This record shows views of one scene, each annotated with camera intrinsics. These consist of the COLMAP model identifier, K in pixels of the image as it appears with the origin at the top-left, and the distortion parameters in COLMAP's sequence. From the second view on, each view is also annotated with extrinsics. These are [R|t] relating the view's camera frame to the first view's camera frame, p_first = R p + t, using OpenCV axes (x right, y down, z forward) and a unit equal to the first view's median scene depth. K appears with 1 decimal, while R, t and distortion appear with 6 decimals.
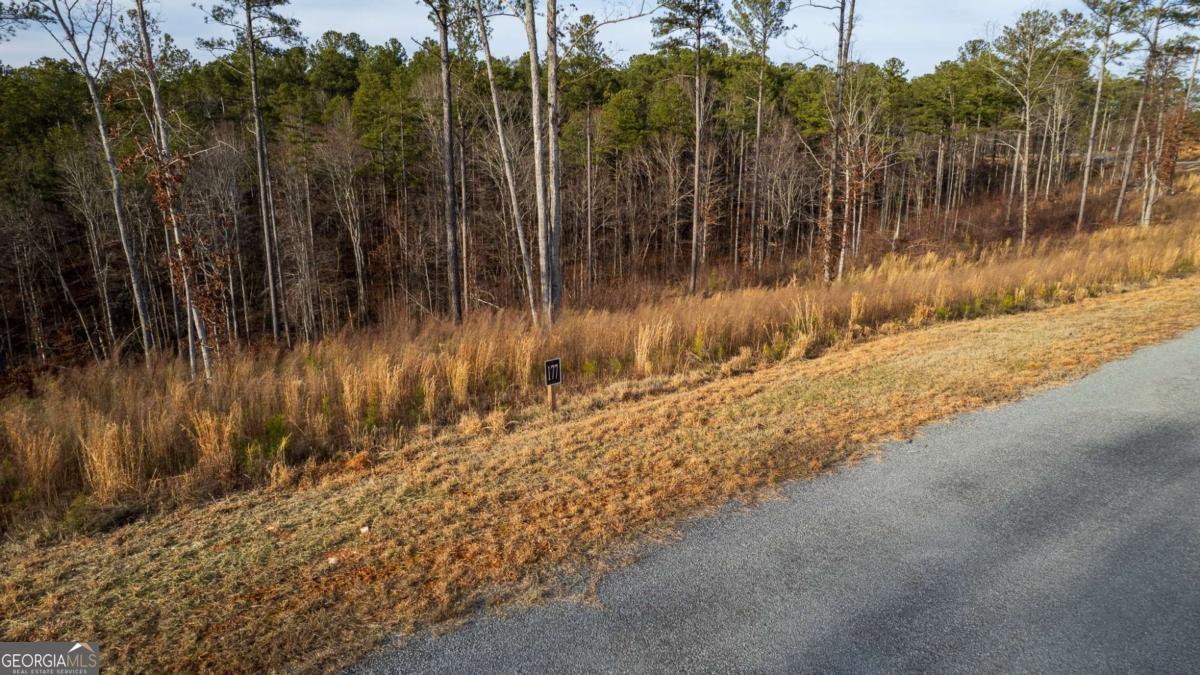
lens RADIAL K [[773.1, 0, 603.8], [0, 773.1, 333.4], [0, 0, 1]] dist [-0.074678, 0.067021]
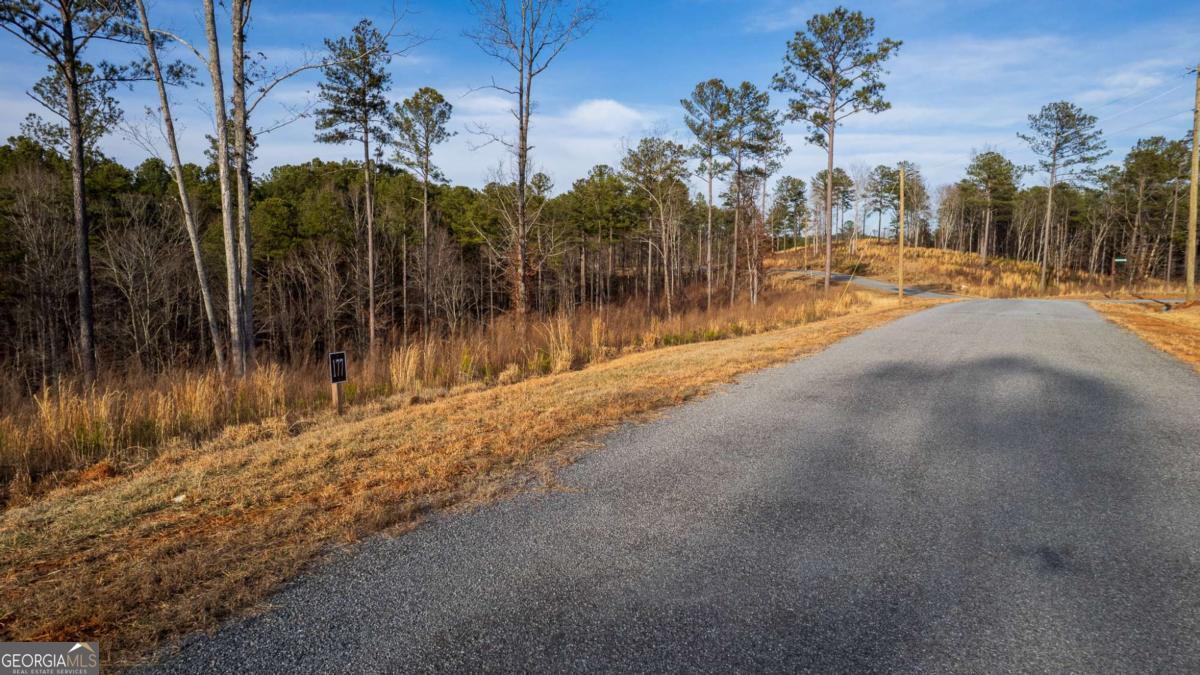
lens RADIAL K [[772.3, 0, 605.2], [0, 772.3, 334.7], [0, 0, 1]] dist [-0.070366, 0.060171]
pose [[0.899610, -0.041074, 0.434758, -0.077900], [0.108069, 0.985540, -0.130510, 0.073086], [-0.423110, 0.164392, 0.891040, 0.055045]]
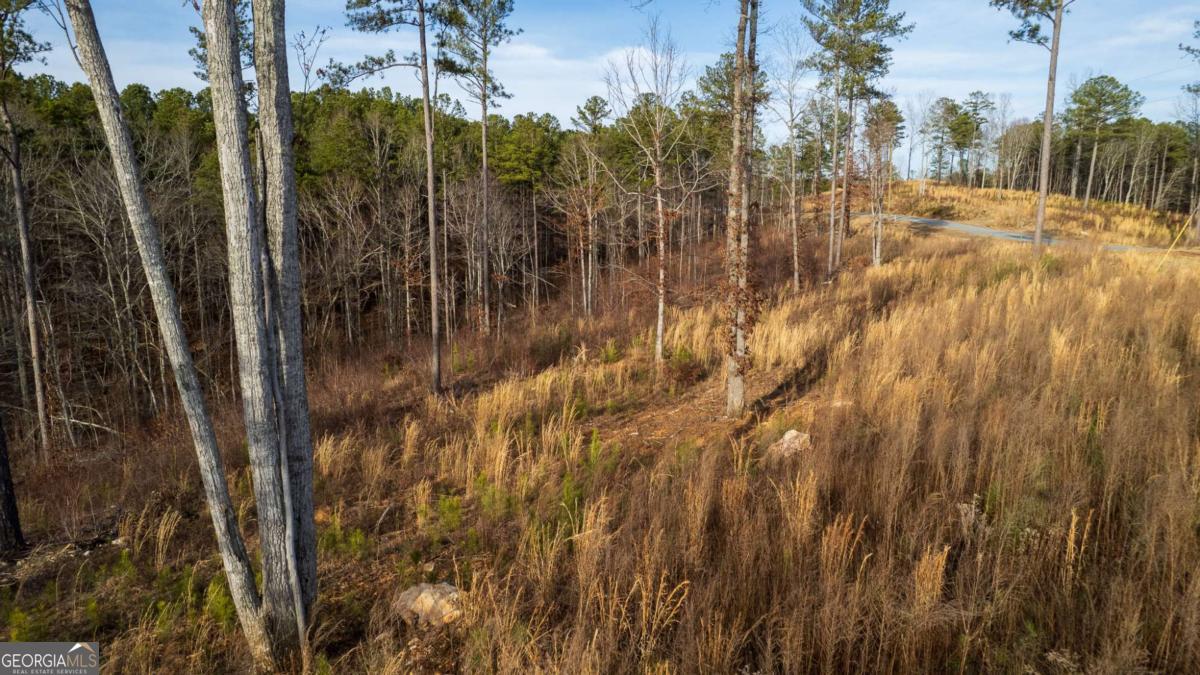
lens RADIAL K [[773.1, 0, 601.7], [0, 773.1, 337.9], [0, 0, 1]] dist [-0.074678, 0.067021]
pose [[0.902483, -0.073919, 0.424335, -0.082335], [0.107267, 0.992696, -0.055210, -0.082403], [-0.417155, 0.095343, 0.903820, 0.695160]]
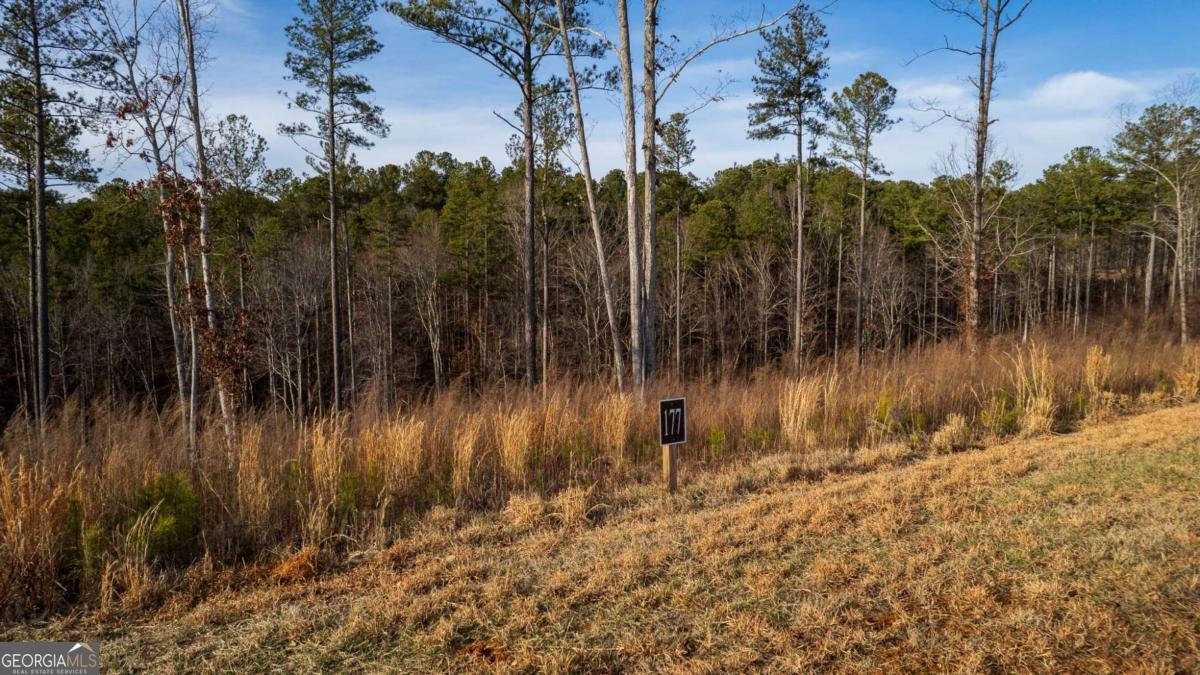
lens RADIAL K [[772.3, 0, 601.2], [0, 772.3, 335.6], [0, 0, 1]] dist [-0.070366, 0.060171]
pose [[0.994082, 0.005543, -0.108493, -0.026593], [-0.022392, 0.987707, -0.154704, 0.035648], [0.106302, 0.156218, 0.981986, 0.200077]]
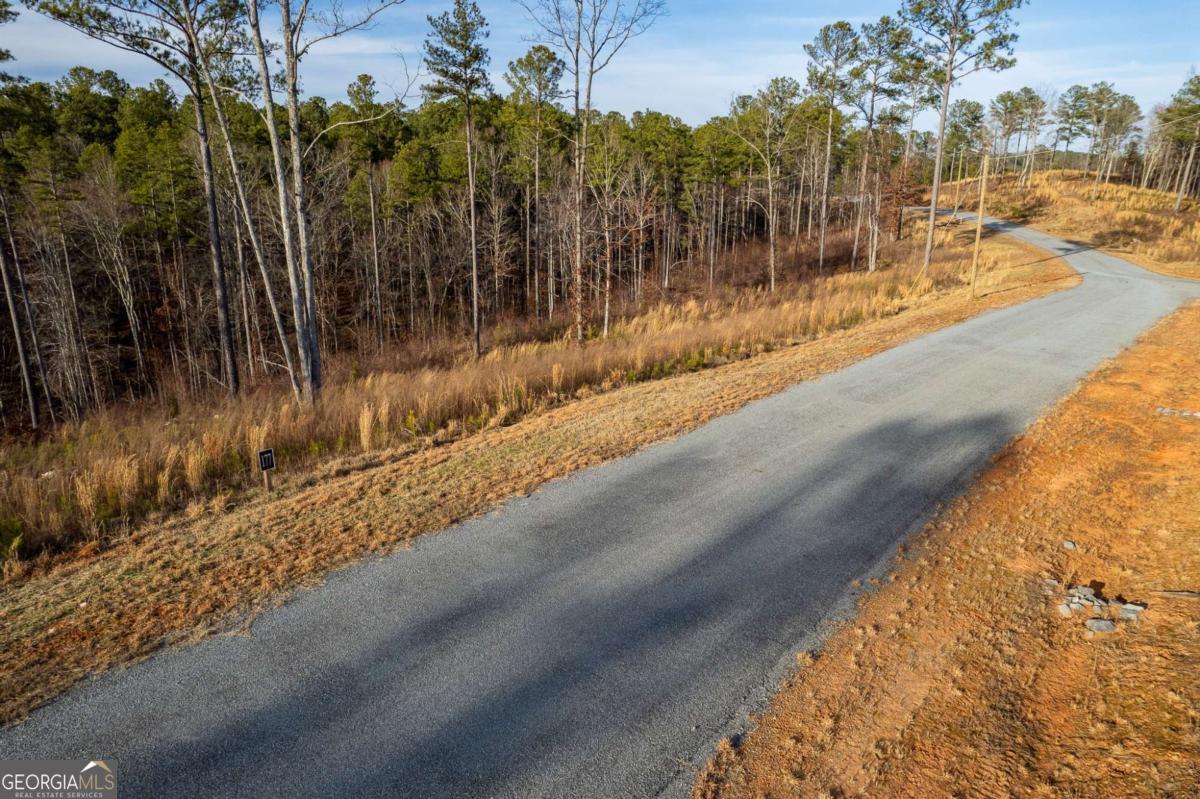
lens RADIAL K [[771.6, 0, 605.5], [0, 771.6, 393.0], [0, 0, 1]] dist [-0.071604, 0.065501]
pose [[0.971422, -0.059134, 0.229875, 0.086830], [0.053106, 0.998065, 0.032328, -0.031467], [-0.231342, -0.019197, 0.972683, -0.144454]]
